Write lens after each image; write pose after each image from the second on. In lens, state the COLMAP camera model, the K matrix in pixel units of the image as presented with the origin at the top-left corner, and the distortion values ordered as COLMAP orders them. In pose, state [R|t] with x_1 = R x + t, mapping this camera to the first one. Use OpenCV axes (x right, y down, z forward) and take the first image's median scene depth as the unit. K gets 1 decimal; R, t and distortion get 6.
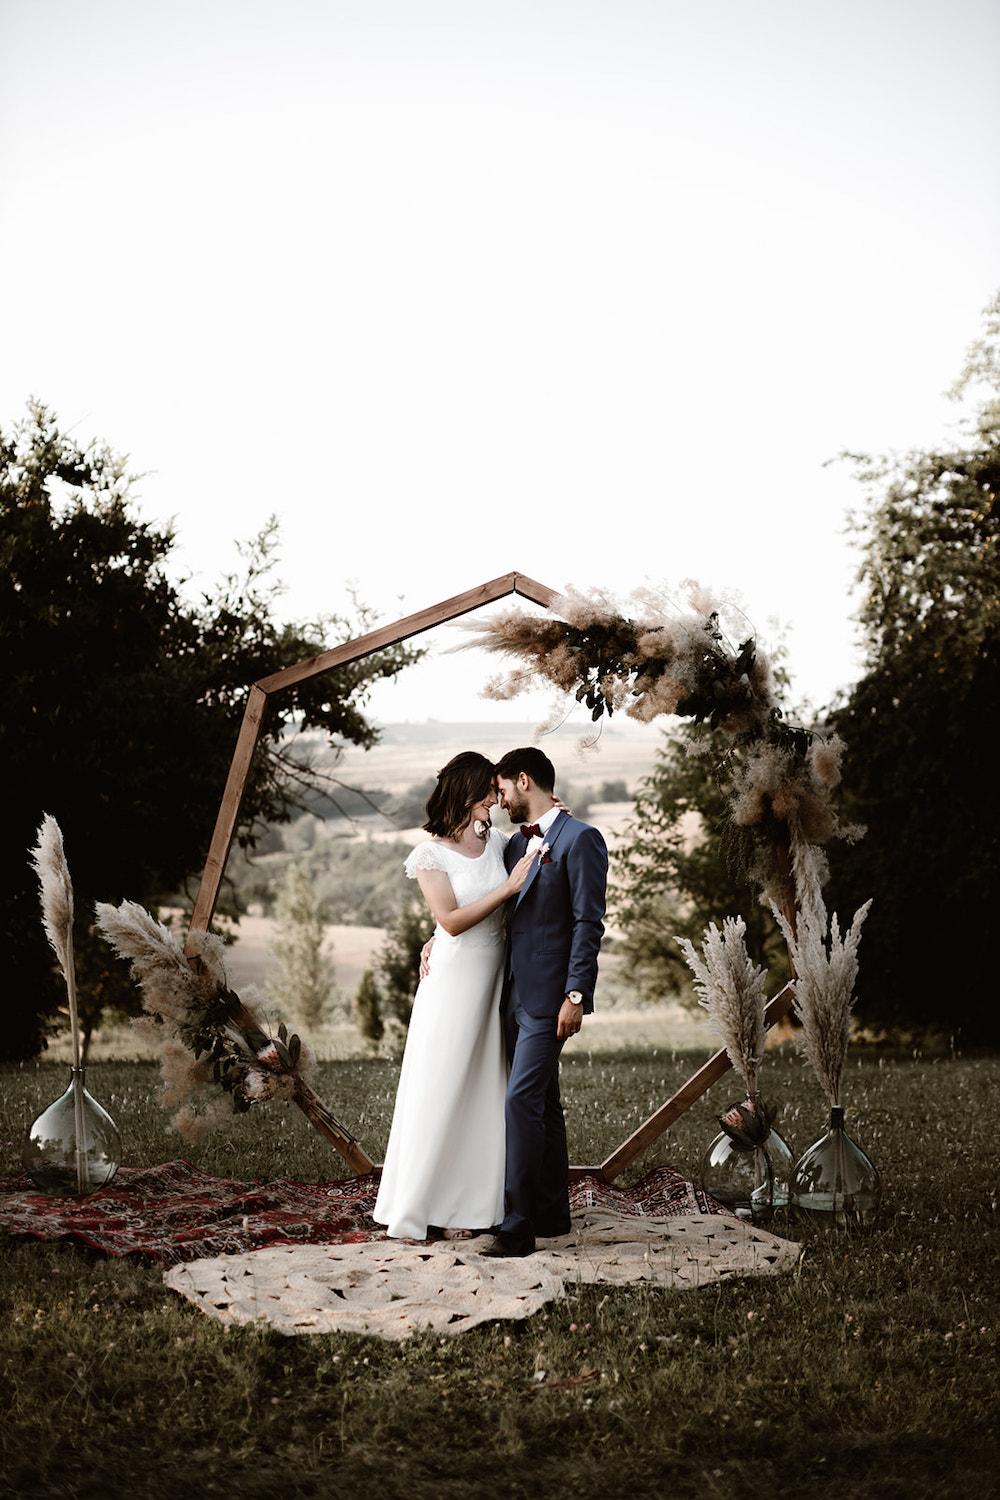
lens RADIAL K [[2085.6, 0, 500.0], [0, 2085.6, 750.0], [0, 0, 1]] dist [-0.222662, 0.106788]
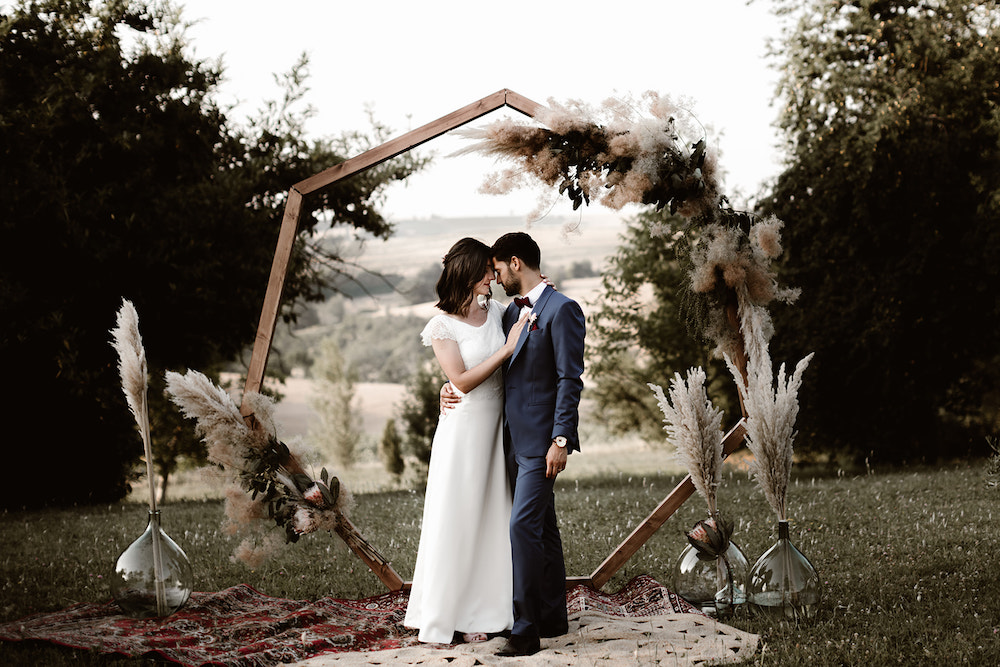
lens RADIAL K [[1485.3, 0, 546.9], [0, 1485.3, 270.3], [0, 0, 1]] dist [-0.194727, 0.186356]
pose [[0.998200, -0.028582, 0.052717, -0.015217], [0.027737, 0.999476, 0.016684, 0.005553], [-0.053167, -0.015192, 0.998470, 0.120969]]
